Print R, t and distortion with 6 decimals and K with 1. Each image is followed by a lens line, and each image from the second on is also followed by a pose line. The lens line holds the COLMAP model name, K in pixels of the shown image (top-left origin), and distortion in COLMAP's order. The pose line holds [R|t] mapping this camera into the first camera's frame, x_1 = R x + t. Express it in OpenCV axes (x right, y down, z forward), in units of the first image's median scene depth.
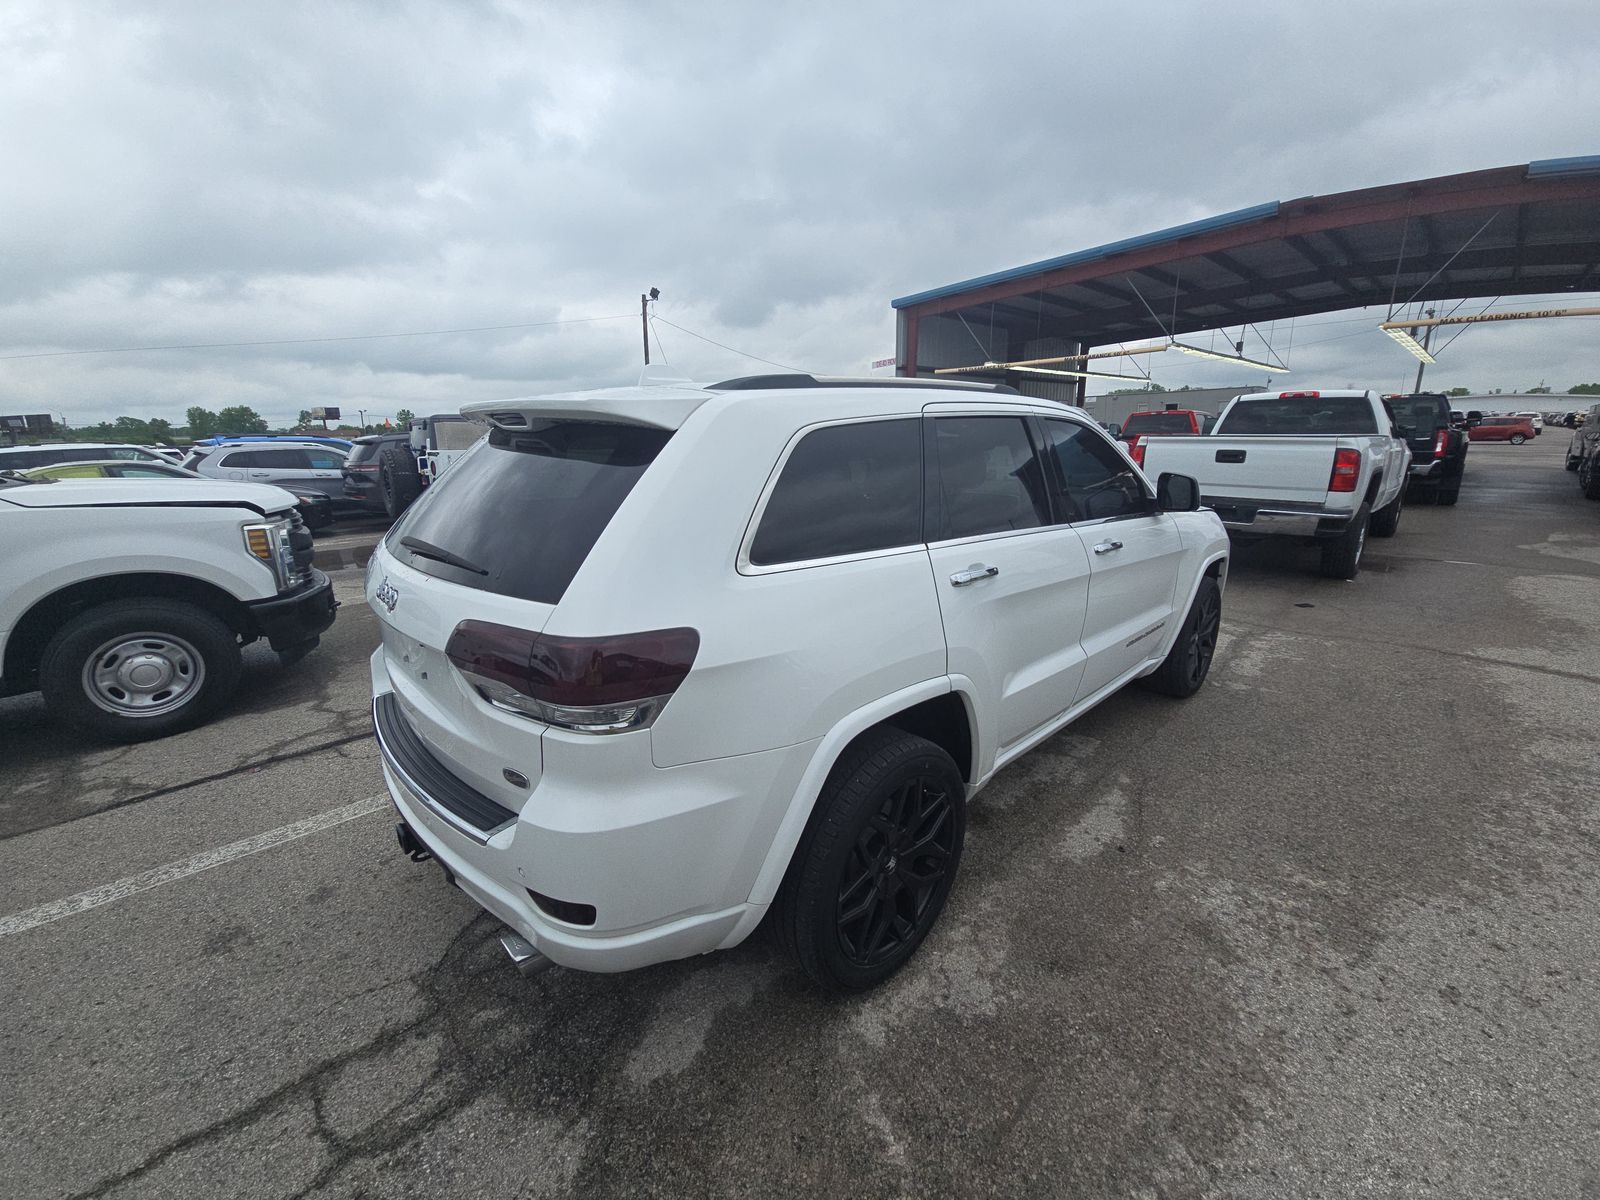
lens RADIAL K [[645.3, 0, 796.1], [0, 645.3, 602.6], [0, 0, 1]] dist [0.021415, -0.014394]
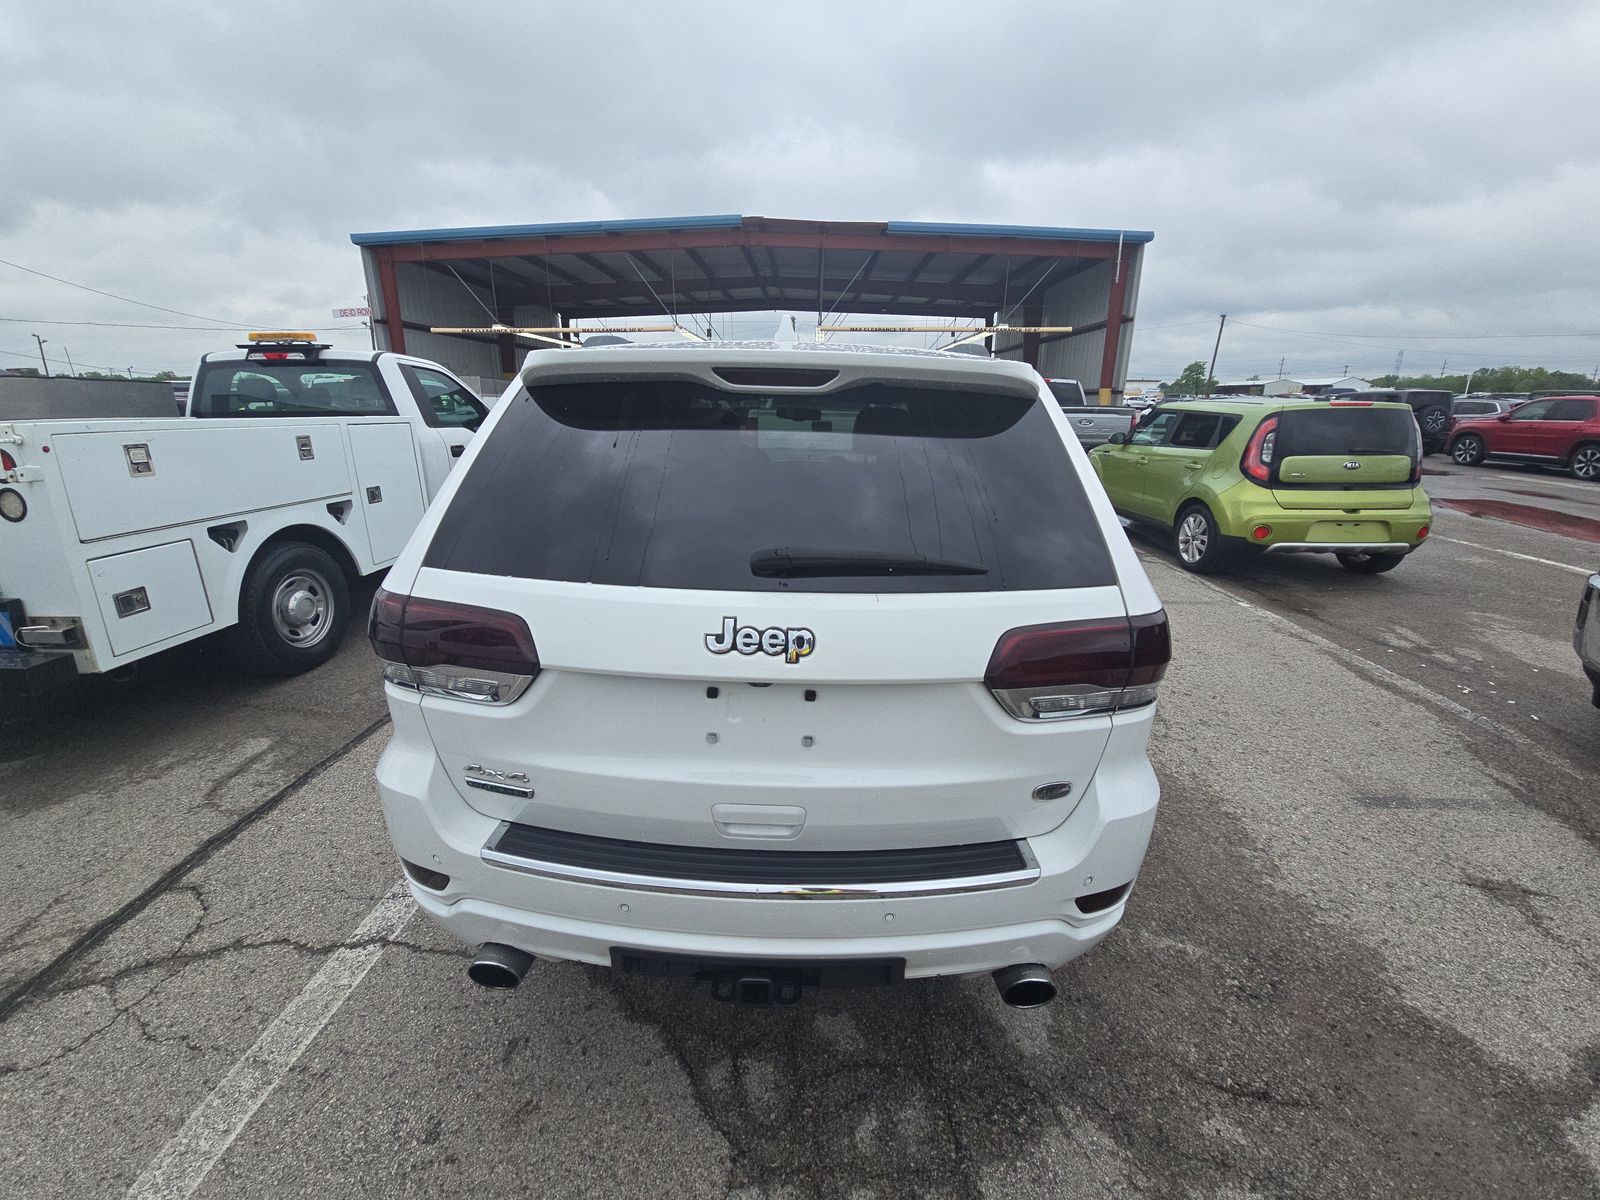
lens RADIAL K [[645.3, 0, 796.1], [0, 645.3, 602.6], [0, 0, 1]] dist [0.021415, -0.014394]
pose [[0.705921, -0.193705, 0.681289, -0.946021], [0.165508, 0.980360, 0.107246, -0.105149], [-0.688682, 0.037051, 0.724116, 0.447637]]
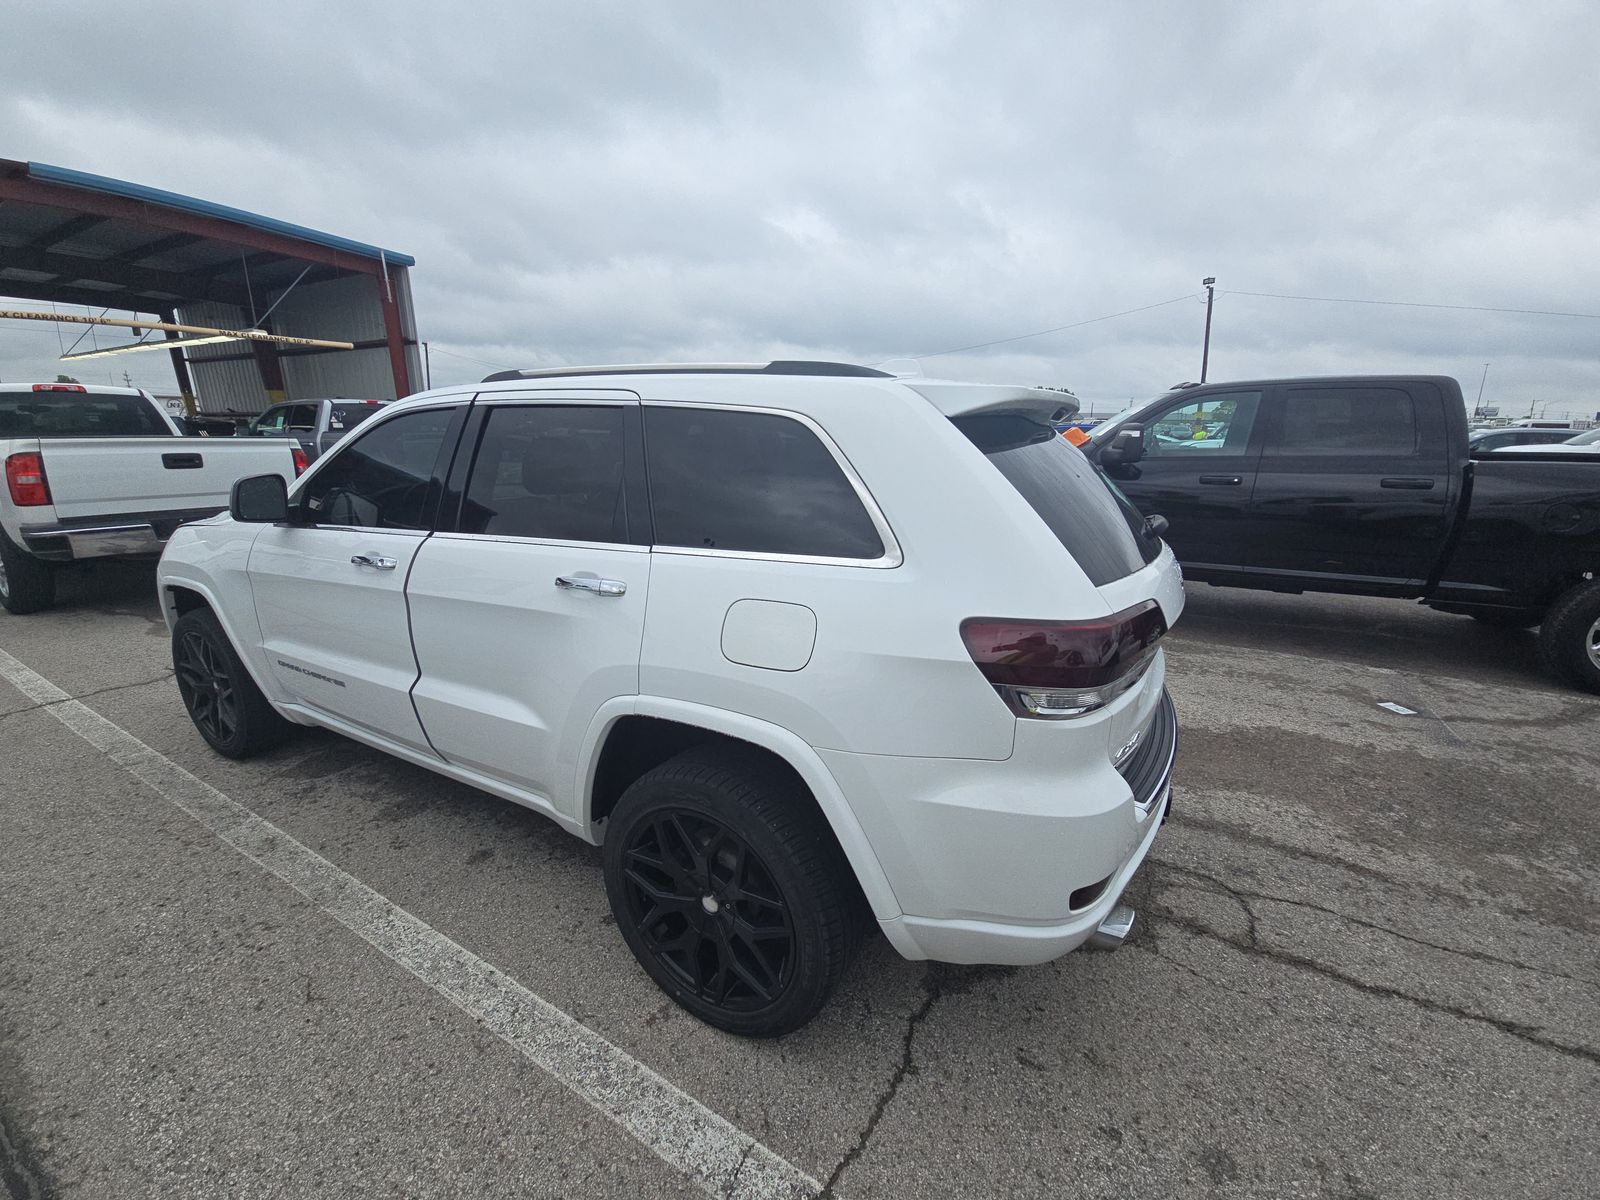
lens RADIAL K [[645.3, 0, 796.1], [0, 645.3, 602.6], [0, 0, 1]] dist [0.021415, -0.014394]
pose [[-0.296353, -0.237370, 0.925111, -1.325606], [0.239869, 0.919078, 0.312662, -0.429633], [-0.924466, 0.314564, -0.215434, 1.675872]]
